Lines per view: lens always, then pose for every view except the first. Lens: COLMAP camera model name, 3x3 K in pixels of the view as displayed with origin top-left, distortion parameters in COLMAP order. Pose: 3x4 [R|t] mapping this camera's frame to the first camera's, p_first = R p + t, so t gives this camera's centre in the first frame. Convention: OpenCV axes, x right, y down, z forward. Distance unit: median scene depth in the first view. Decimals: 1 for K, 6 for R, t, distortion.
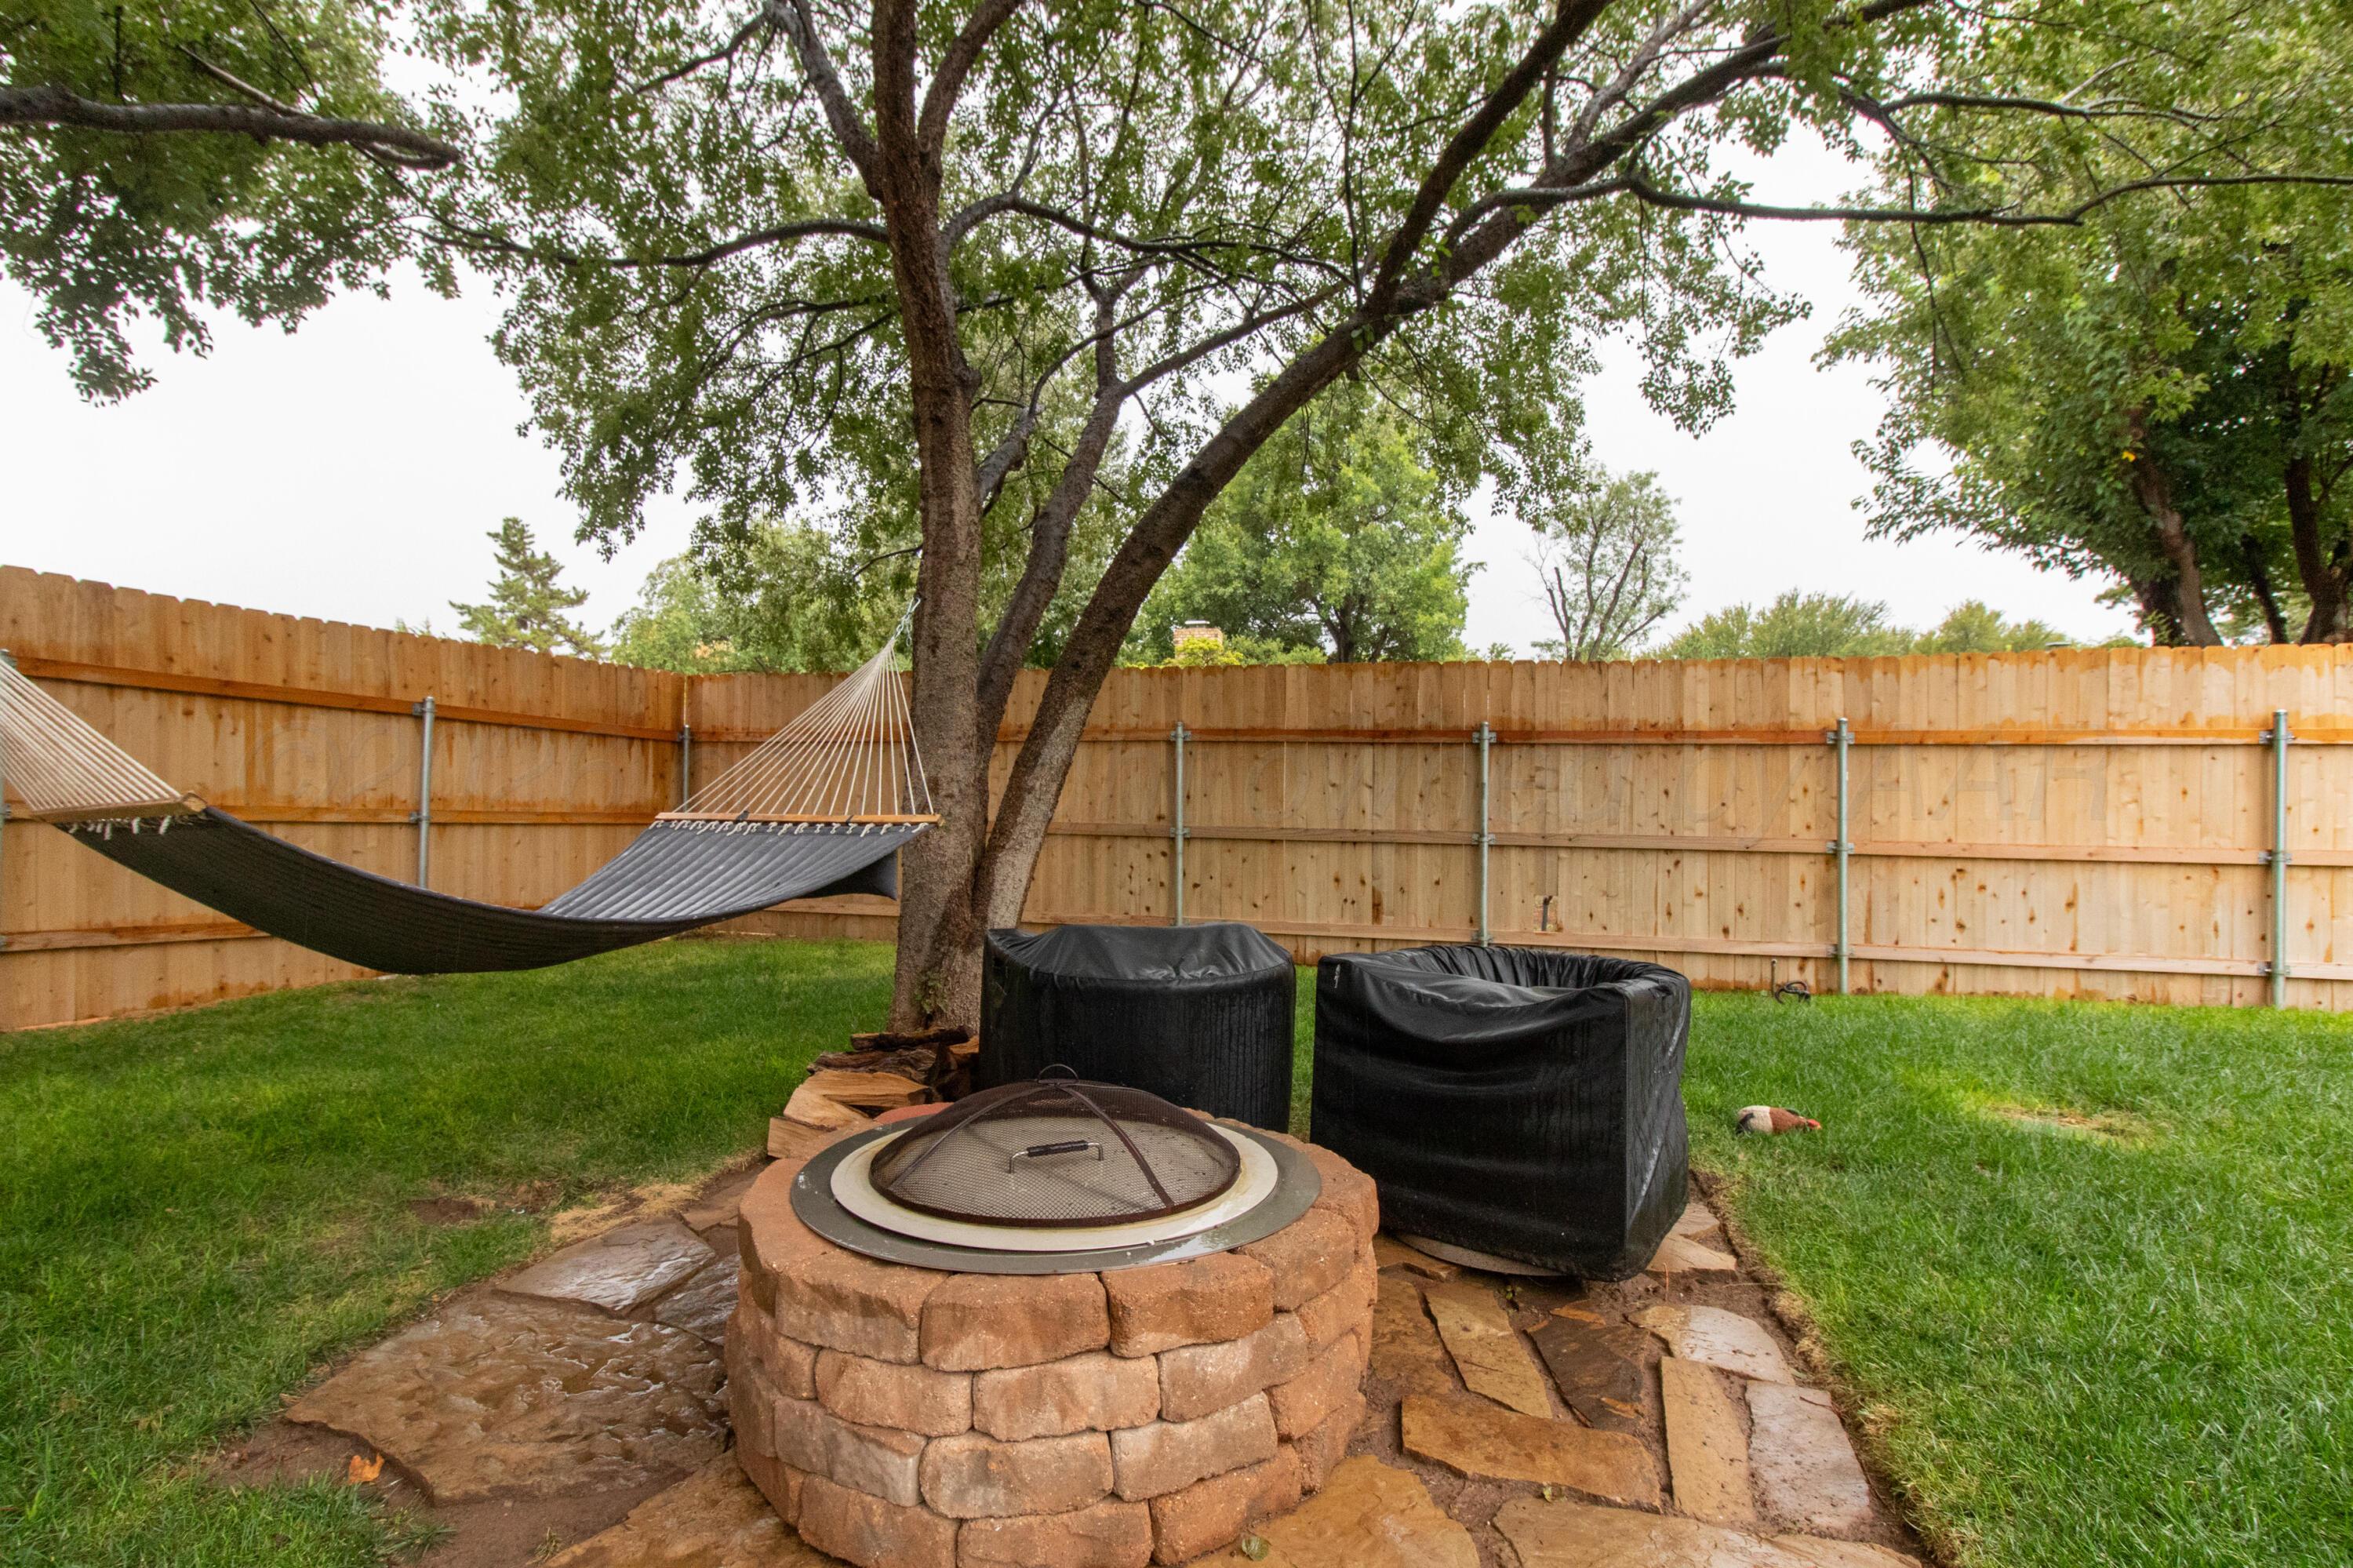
lens RADIAL K [[1102.0, 0, 1164.1], [0, 1102.0, 780.5], [0, 0, 1]] dist [0.002123, 0.001684]
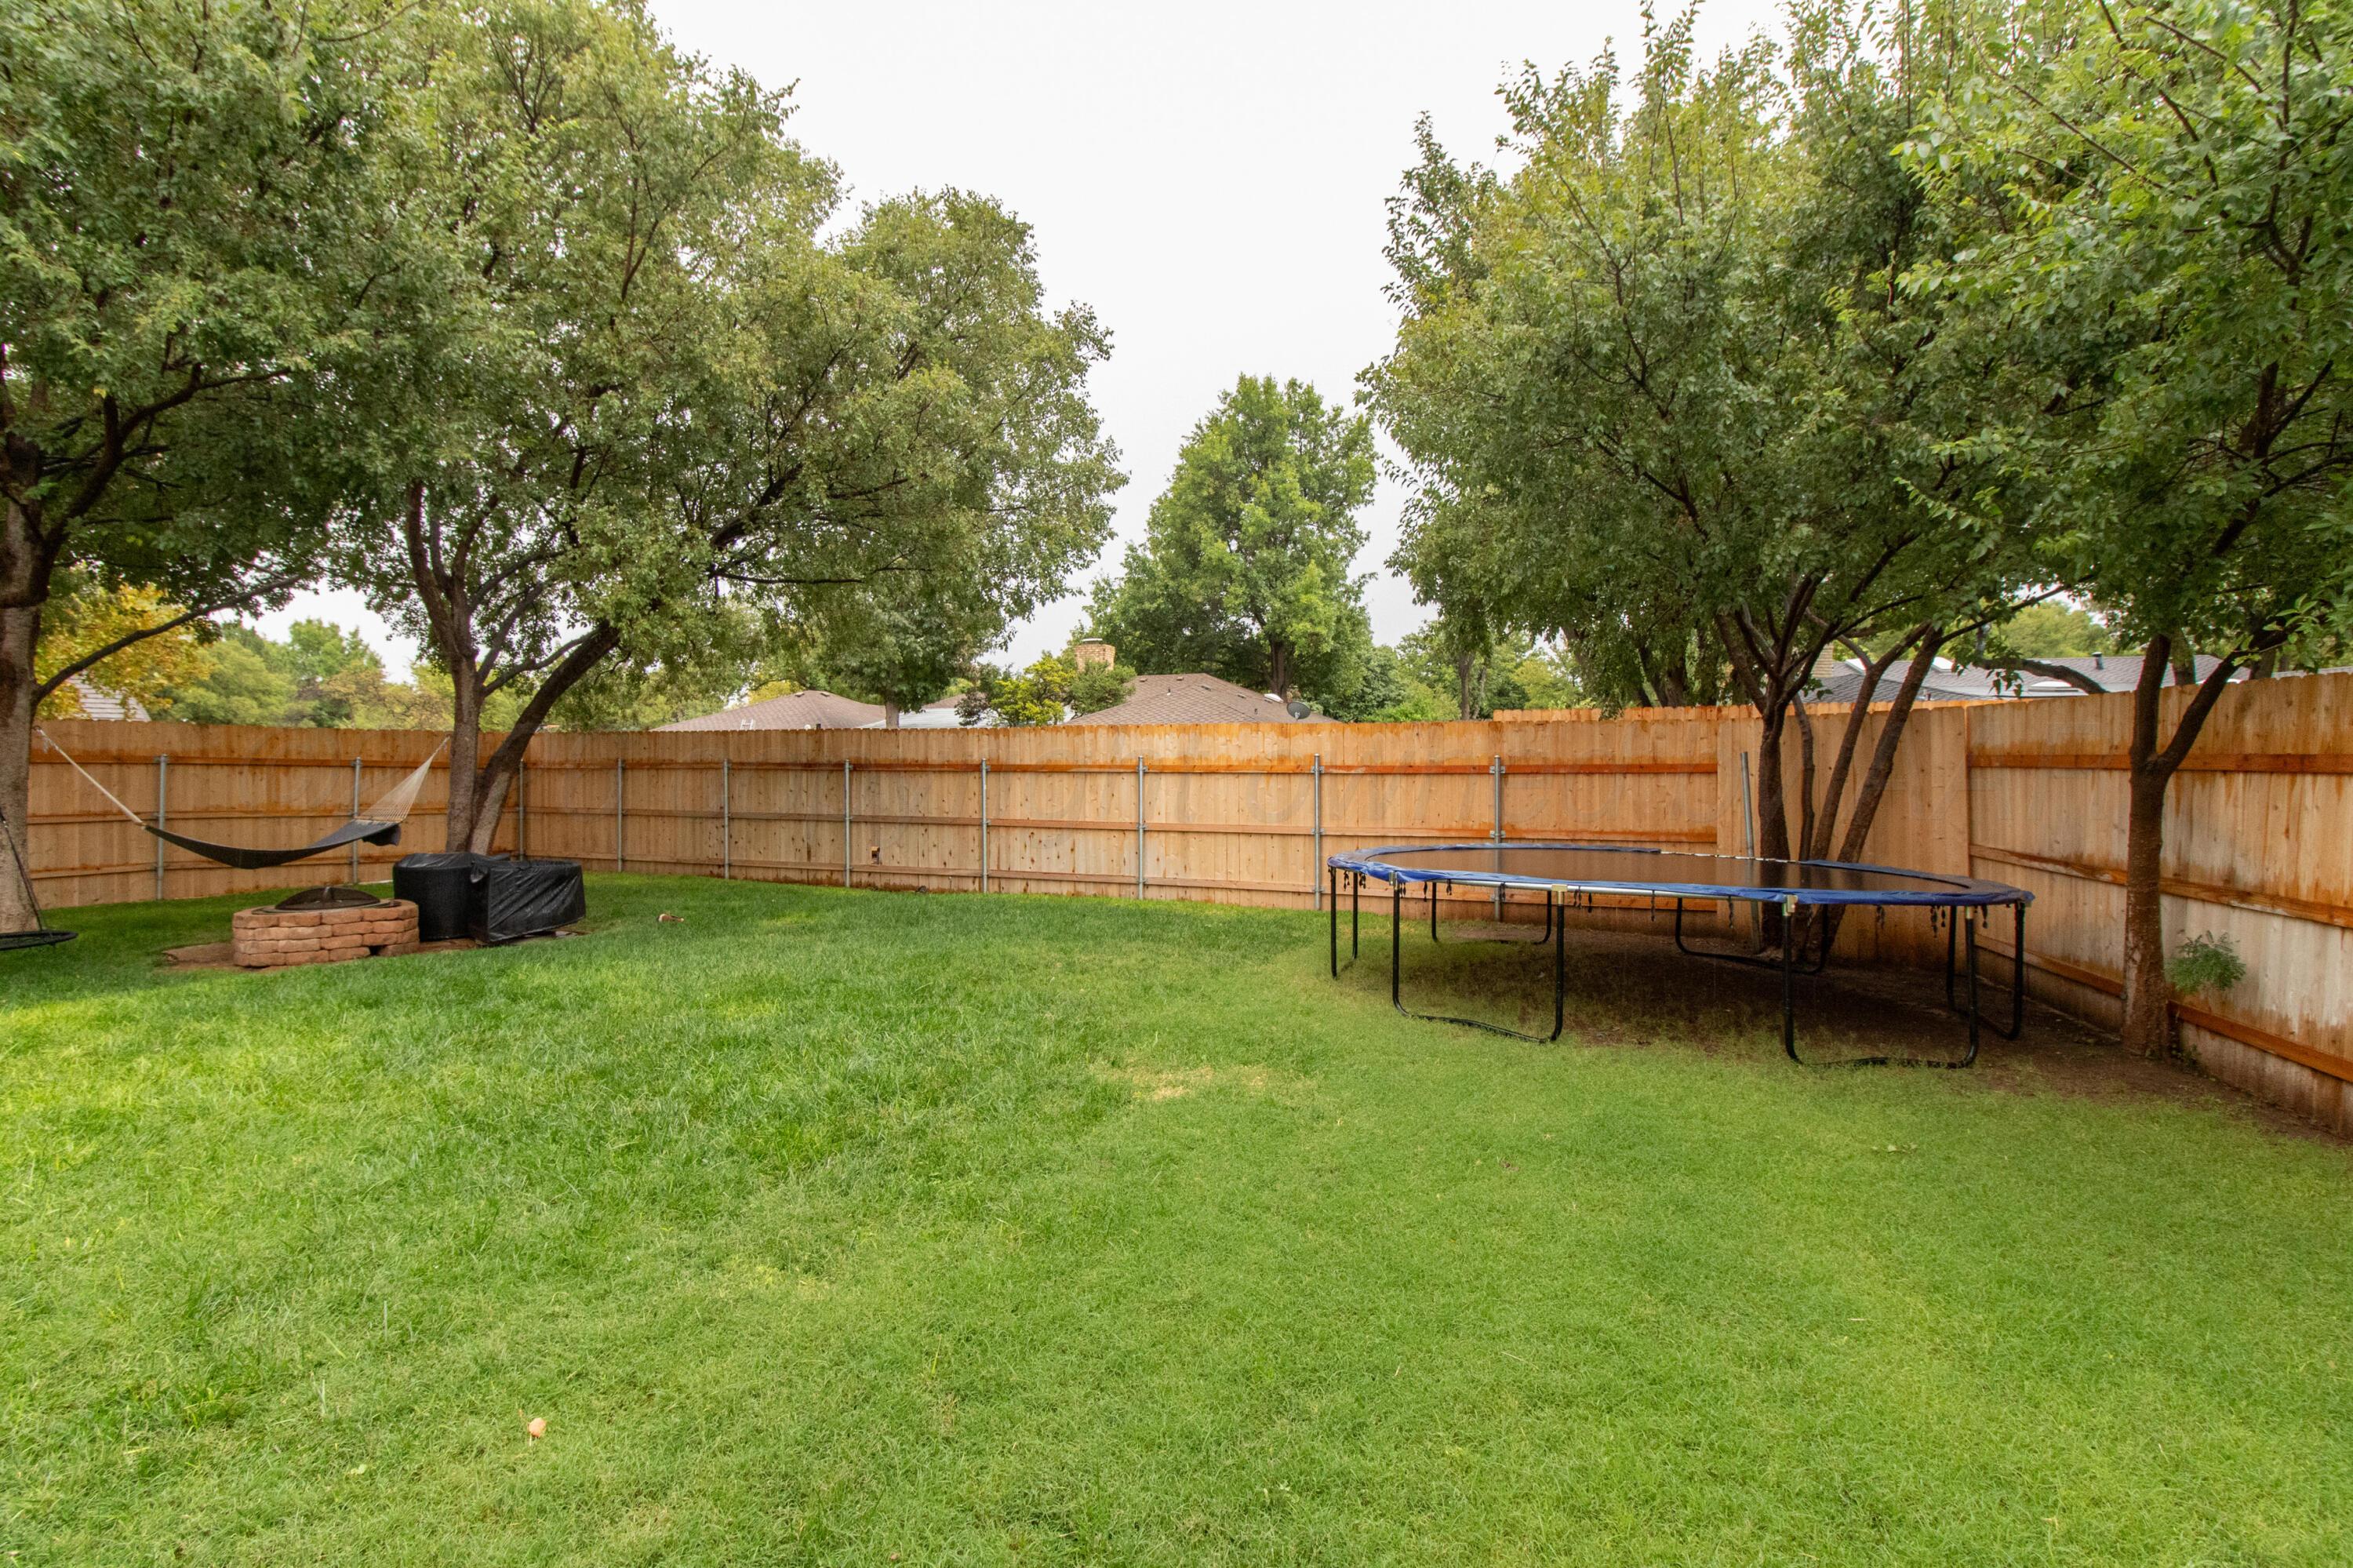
lens RADIAL K [[1102.0, 0, 1187.7], [0, 1102.0, 776.8], [0, 0, 1]] dist [0.002123, 0.001684]
pose [[0.992964, -0.012258, -0.117784, 1.178139], [0.014736, 0.999688, 0.020186, -0.054827], [0.117499, -0.021779, 0.992834, -0.944791]]
